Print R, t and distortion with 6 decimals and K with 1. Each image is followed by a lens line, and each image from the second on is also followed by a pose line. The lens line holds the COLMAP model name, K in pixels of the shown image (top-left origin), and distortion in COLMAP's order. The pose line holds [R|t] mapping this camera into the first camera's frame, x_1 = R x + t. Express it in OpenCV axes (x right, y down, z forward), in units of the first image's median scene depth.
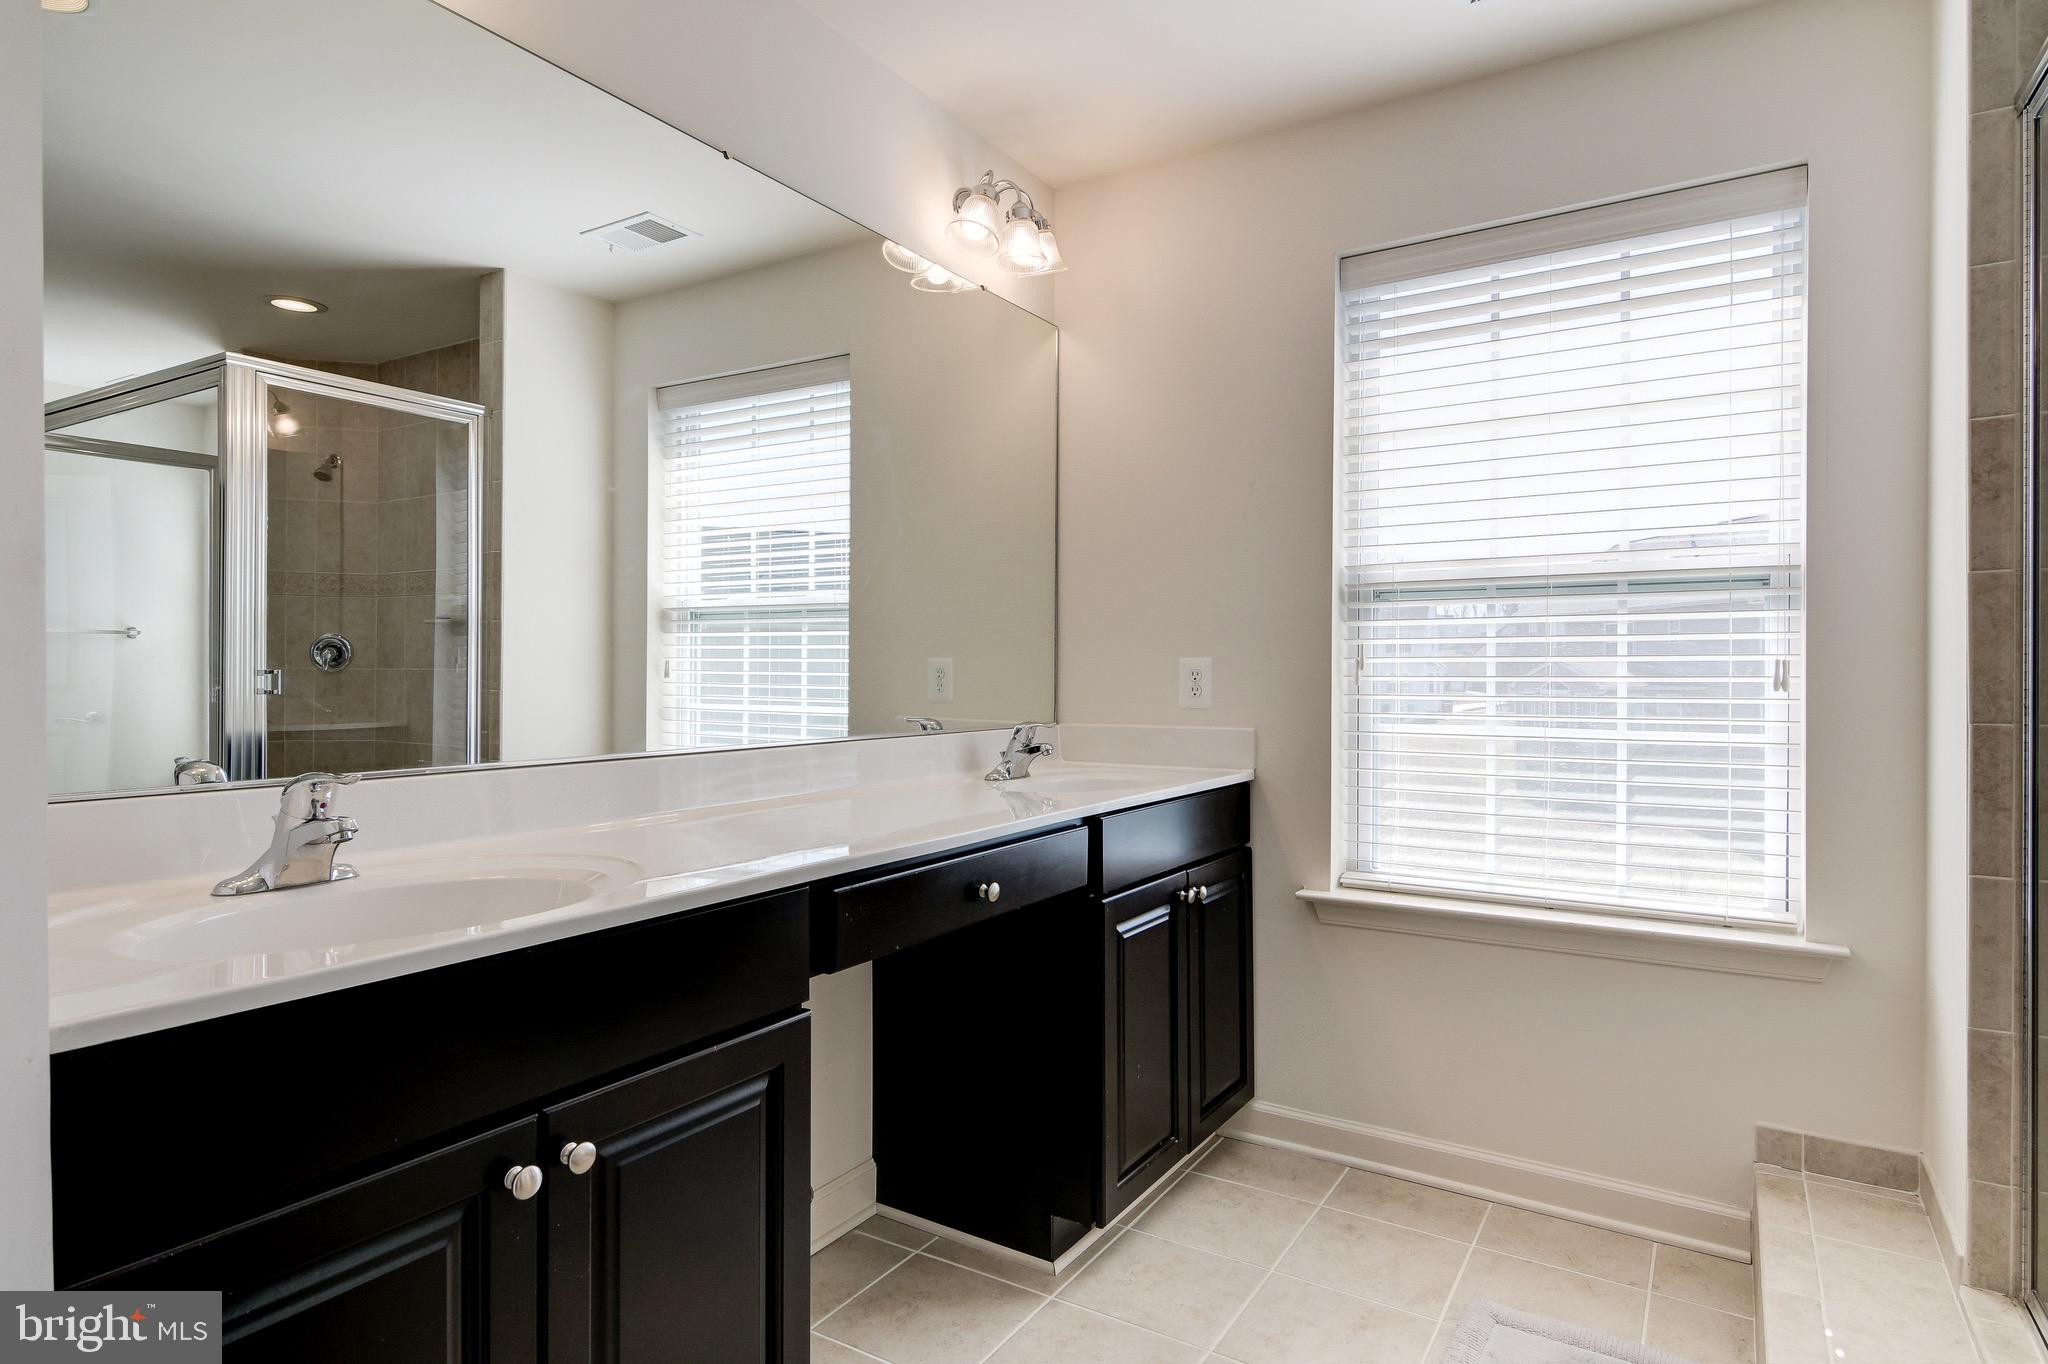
lens RADIAL K [[1118.3, 0, 1069.2], [0, 1118.3, 678.7], [0, 0, 1]] dist [0.004090, 0.000232]
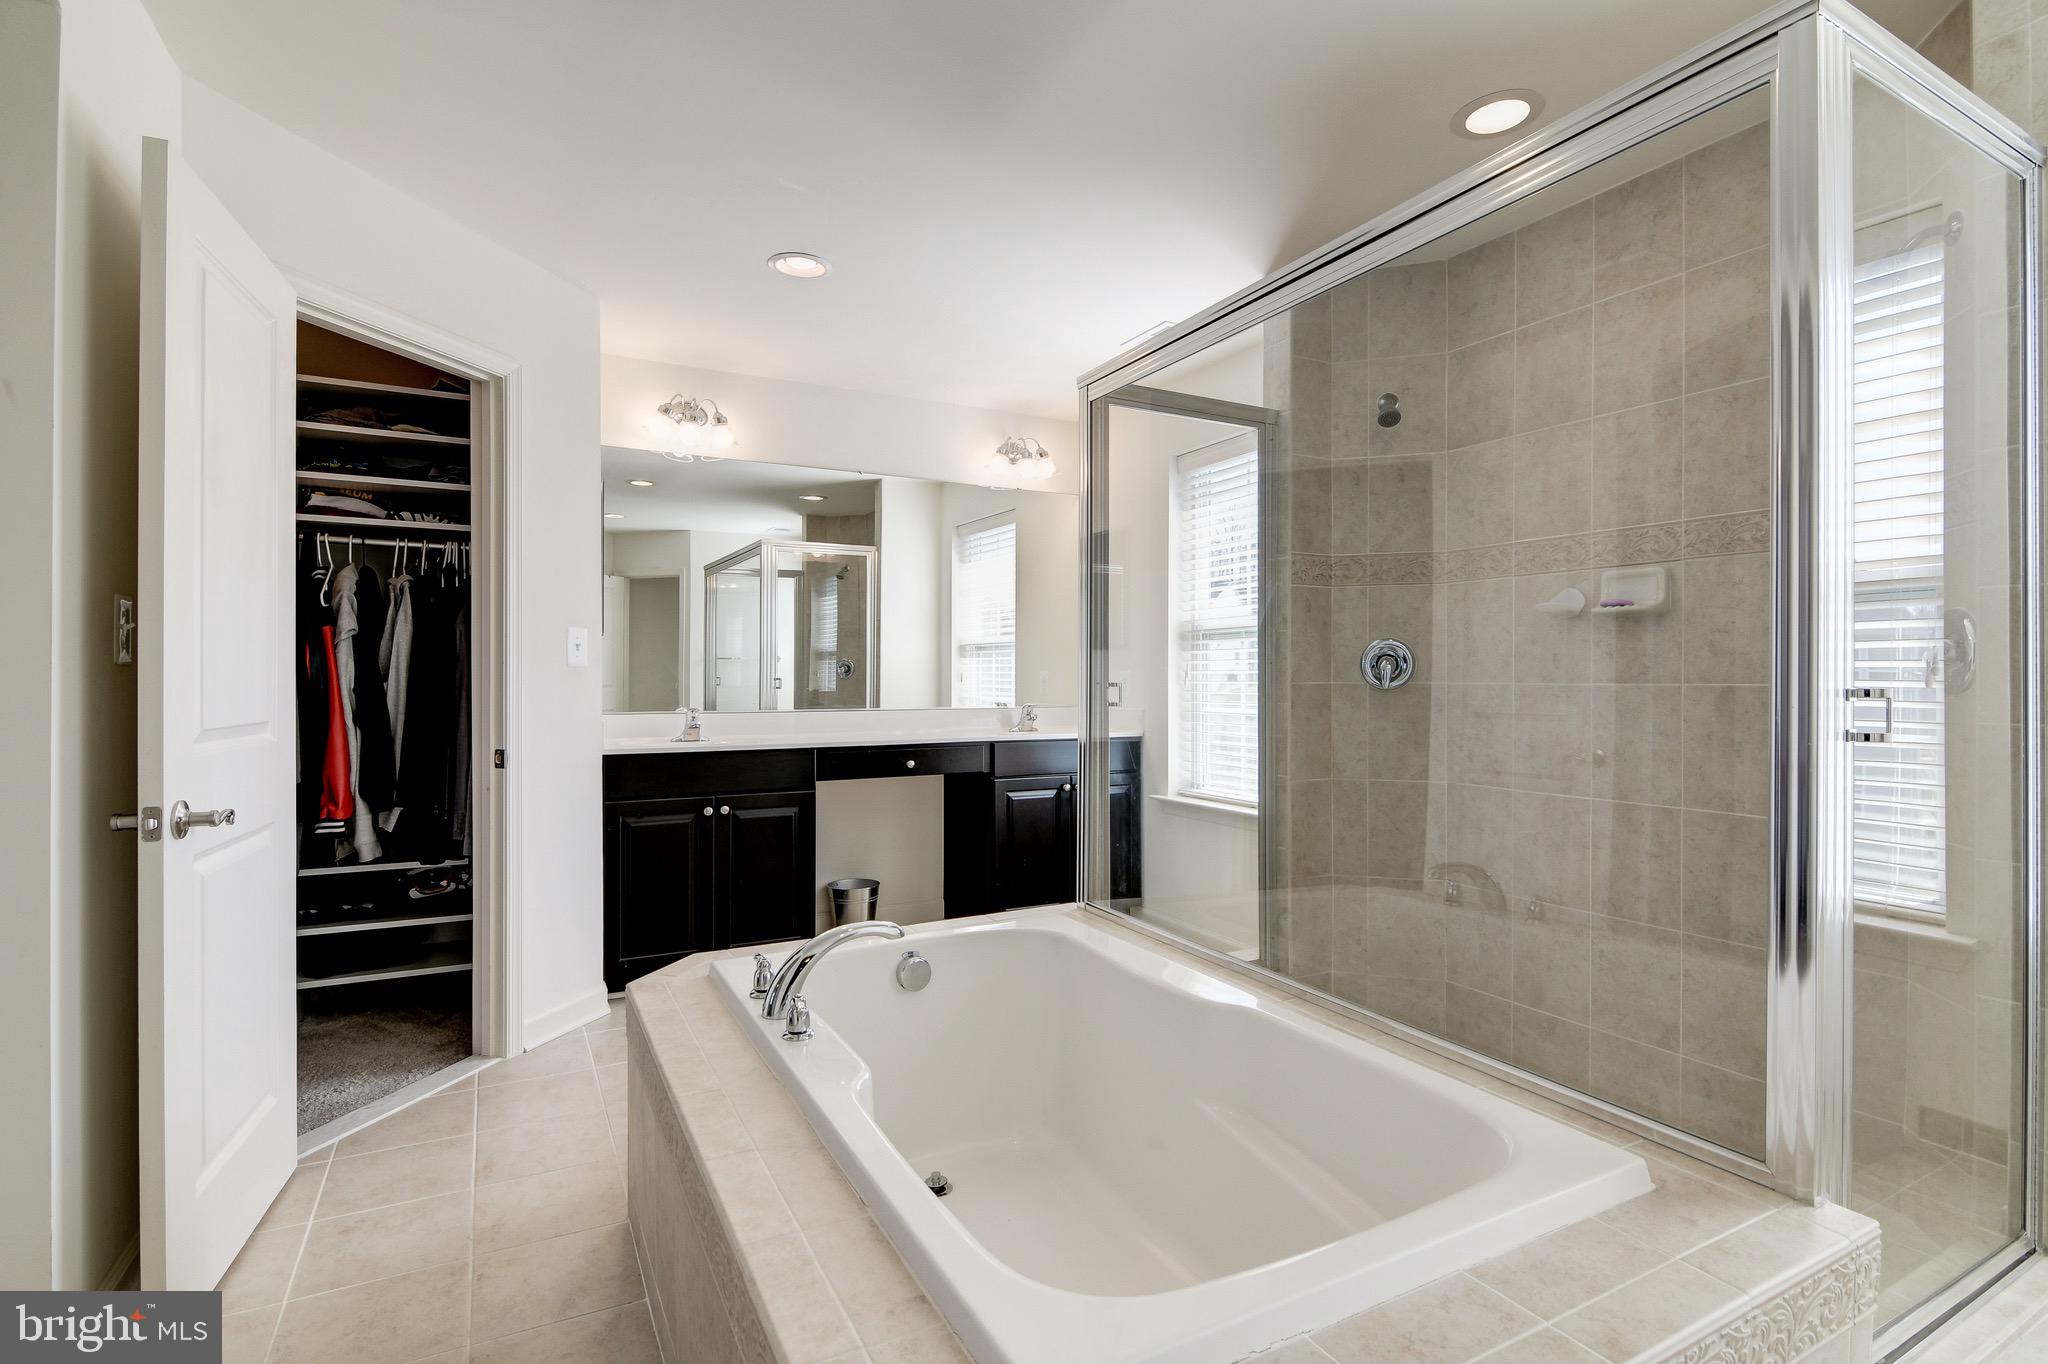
lens RADIAL K [[982.0, 0, 1024.0], [0, 982.0, 682.0], [0, 0, 1]] dist [-0.013567, -0.000106]
pose [[0.852081, 0.001626, -0.523408, 0.756343], [-0.003019, 0.999994, -0.001809, 0.002921], [0.523401, 0.003122, 0.852081, -0.447206]]
